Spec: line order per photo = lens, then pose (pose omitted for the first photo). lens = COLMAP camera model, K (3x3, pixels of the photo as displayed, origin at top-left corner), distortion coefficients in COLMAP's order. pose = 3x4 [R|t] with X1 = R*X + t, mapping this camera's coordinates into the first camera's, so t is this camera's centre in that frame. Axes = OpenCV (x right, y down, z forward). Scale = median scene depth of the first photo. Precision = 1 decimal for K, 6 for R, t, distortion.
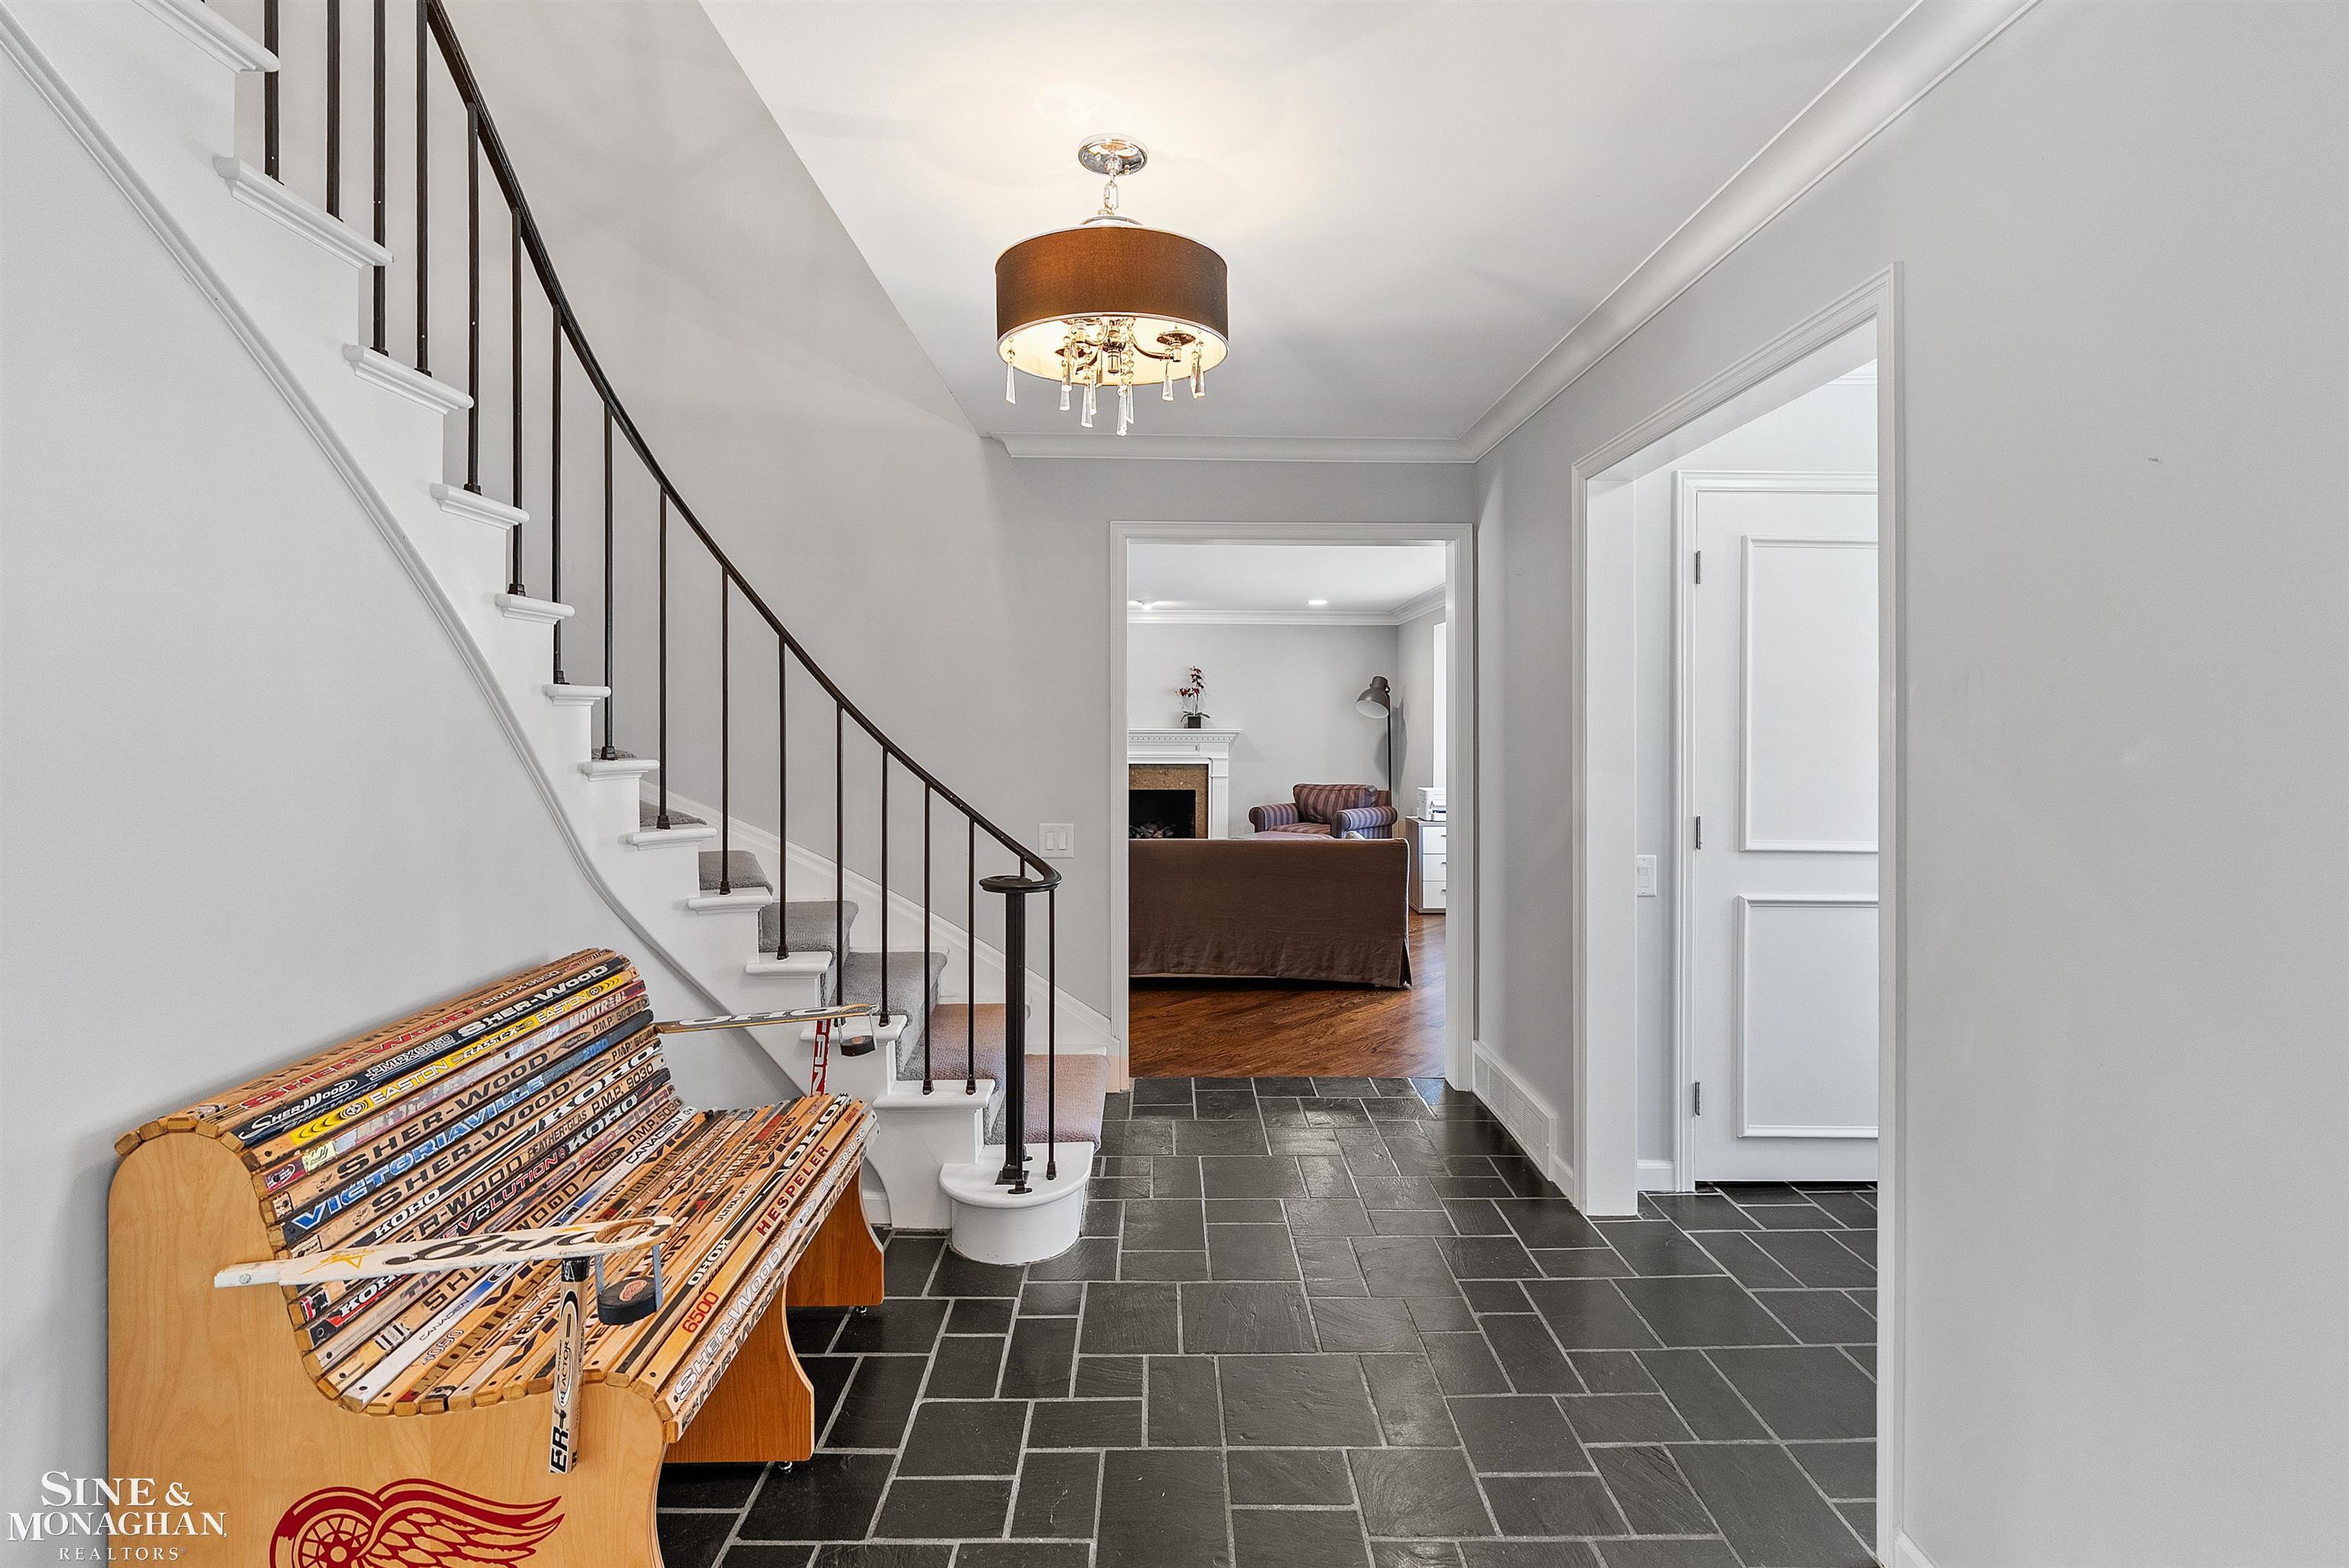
lens RADIAL K [[1079.6, 0, 1166.5], [0, 1079.6, 729.3], [0, 0, 1]] dist [0.004650, 0.000350]
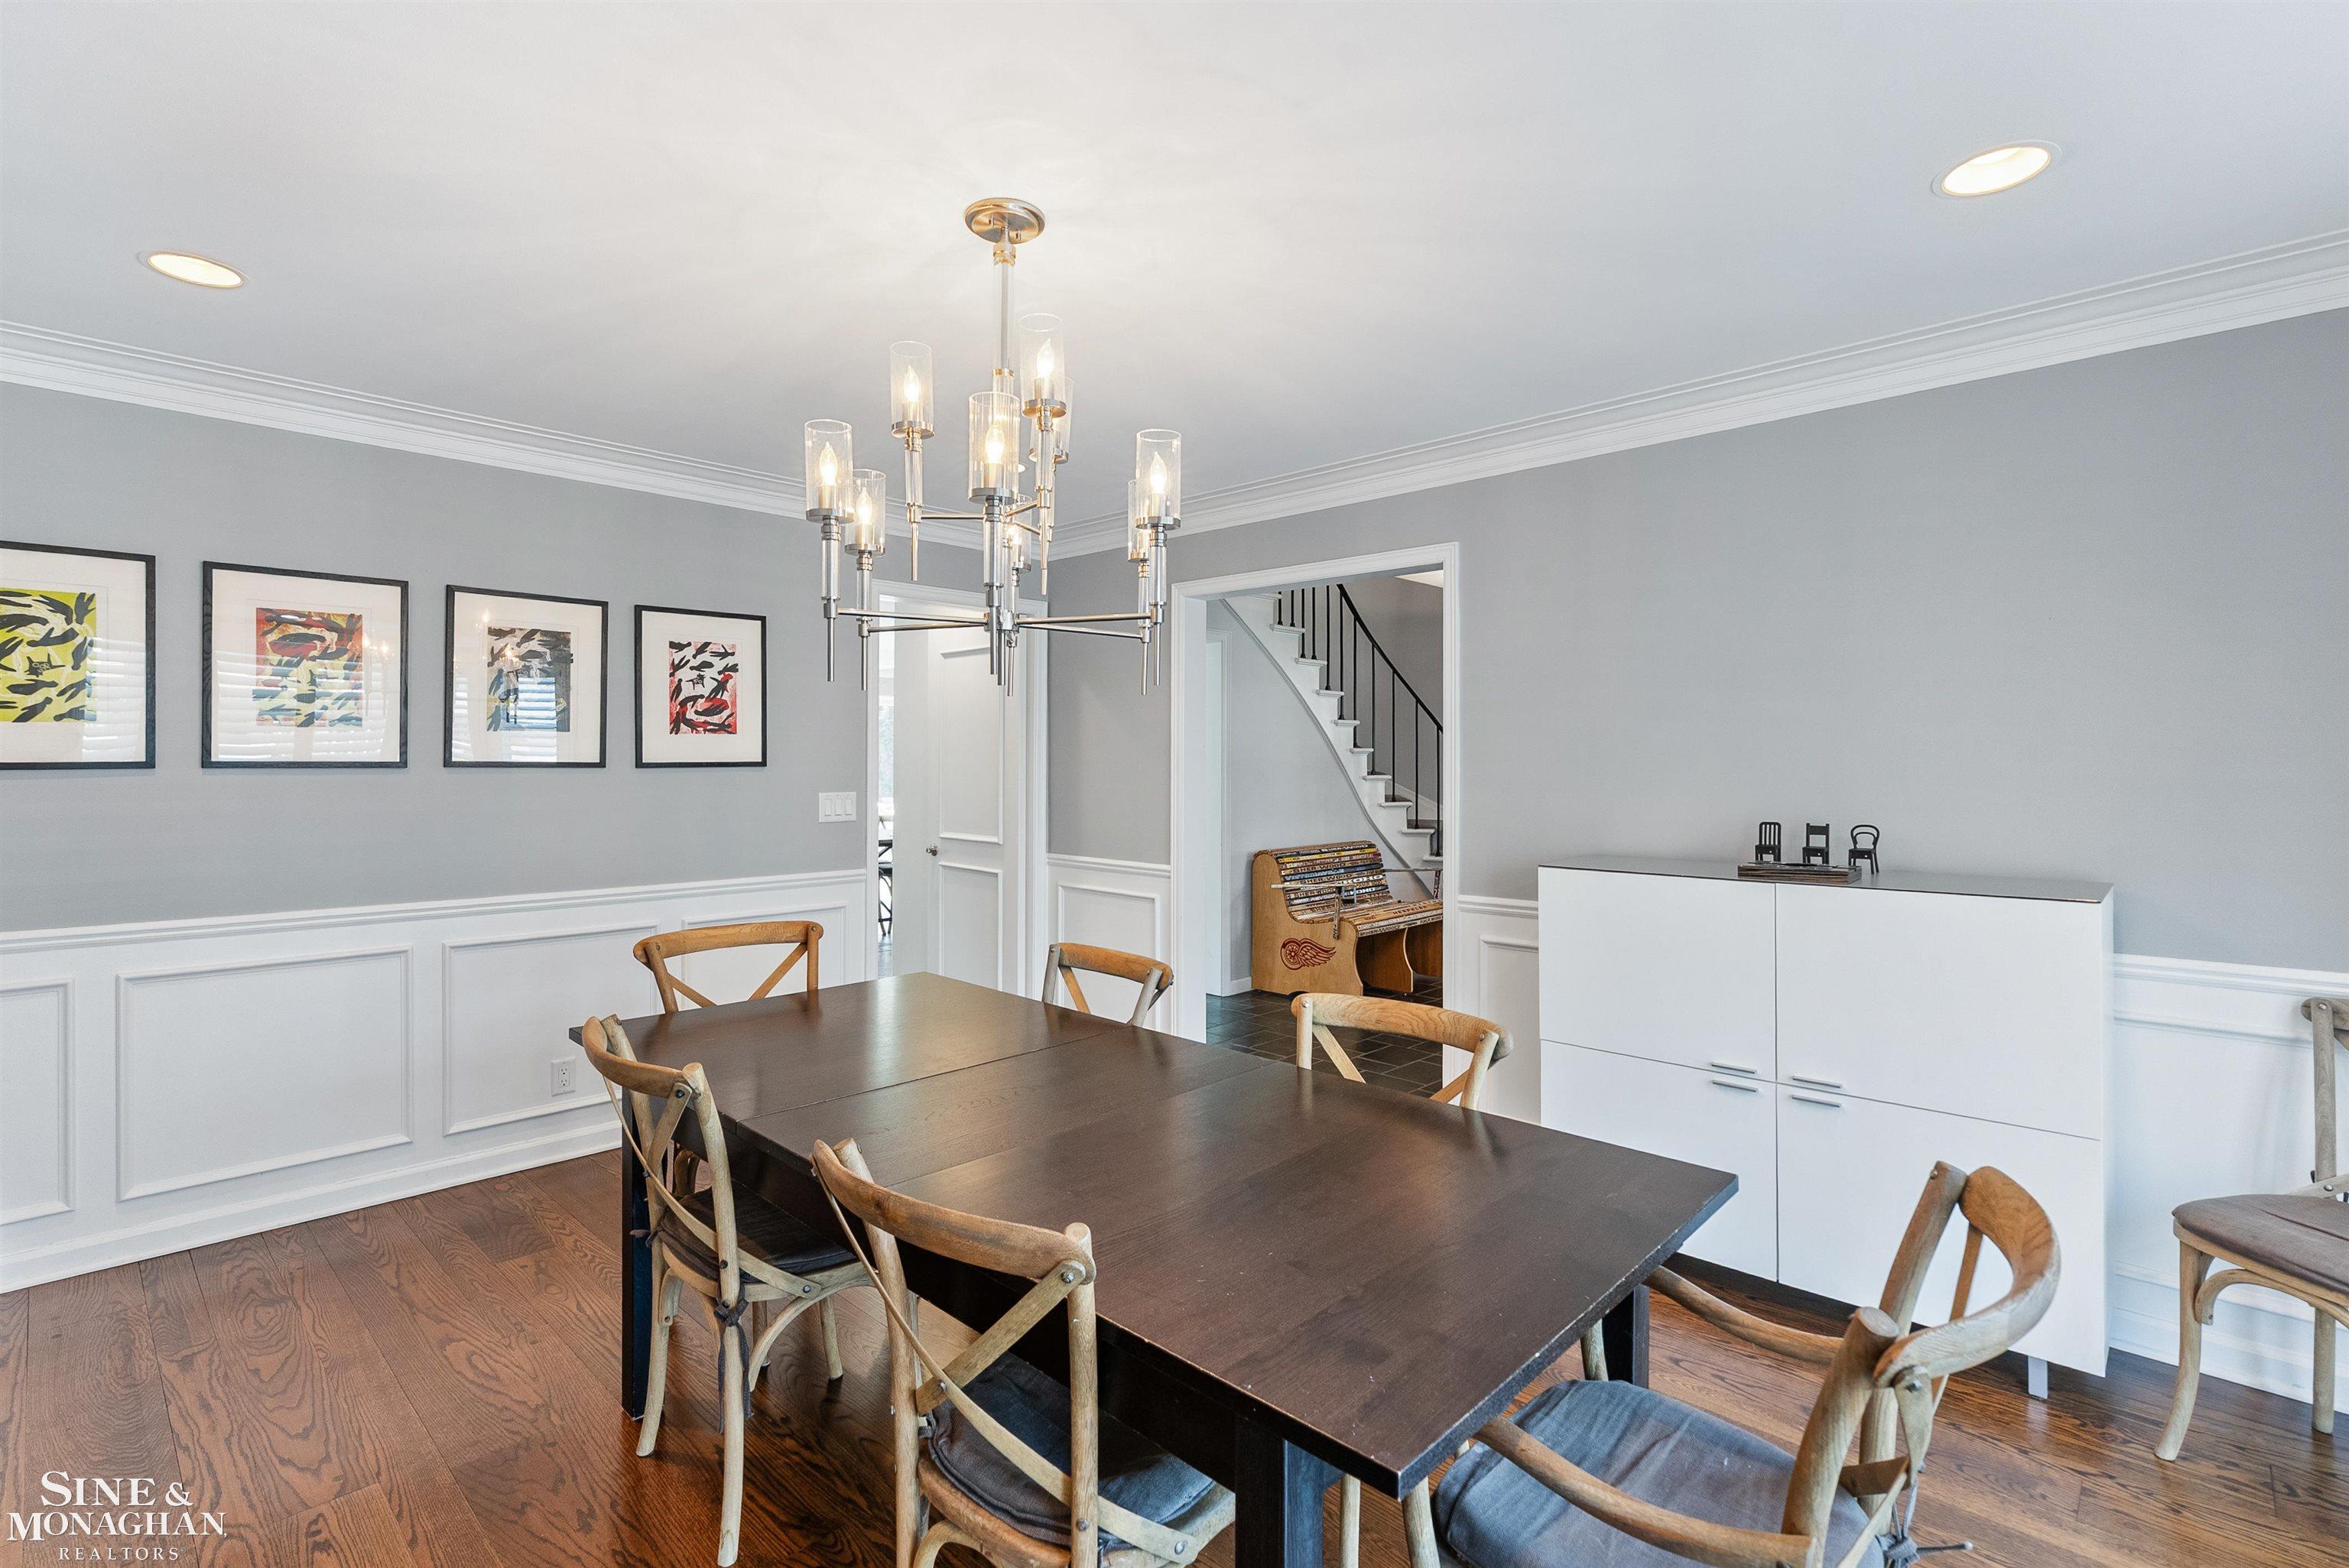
lens RADIAL K [[1079.6, 0, 1173.1], [0, 1079.6, 773.9], [0, 0, 1]] dist [0.004650, 0.000350]
pose [[0.711821, -0.001409, -0.702360, 1.059336], [-0.002166, 0.999989, -0.004202, 0.037952], [0.702358, 0.004512, 0.711810, -1.324000]]
